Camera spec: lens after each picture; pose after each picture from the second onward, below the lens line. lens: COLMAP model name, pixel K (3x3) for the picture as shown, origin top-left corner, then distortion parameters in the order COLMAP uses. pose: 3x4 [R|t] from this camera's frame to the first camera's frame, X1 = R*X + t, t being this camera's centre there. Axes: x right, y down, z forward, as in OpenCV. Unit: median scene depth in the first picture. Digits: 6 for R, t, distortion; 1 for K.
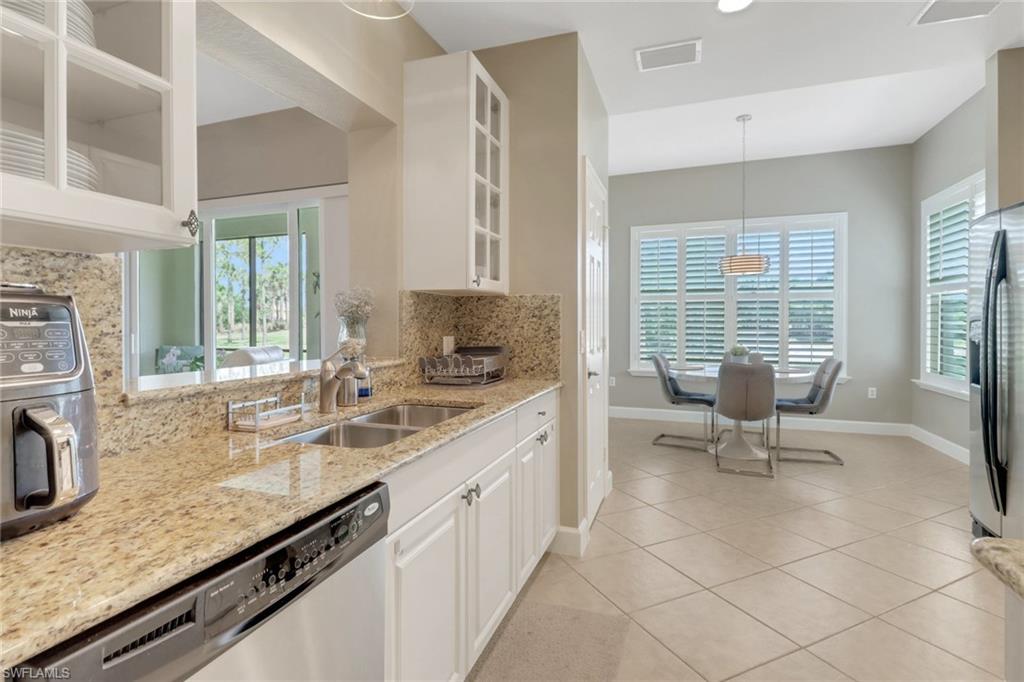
lens RADIAL K [[489.1, 0, 511.8], [0, 489.1, 330.3], [0, 0, 1]] dist [-0.002959, -0.002832]
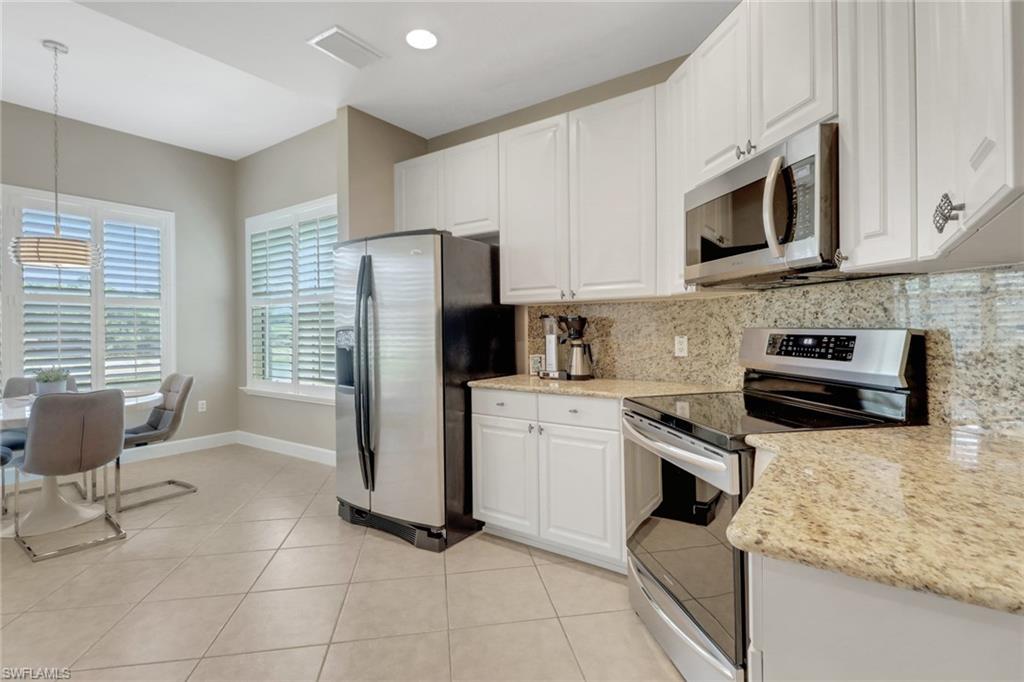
lens RADIAL K [[489.1, 0, 507.6], [0, 489.1, 332.5], [0, 0, 1]] dist [-0.002959, -0.002832]
pose [[0.264555, -0.005635, 0.964354, -0.035022], [0.023091, 0.999733, -0.000493, -0.003153], [-0.964094, 0.022398, 0.264614, 0.183913]]
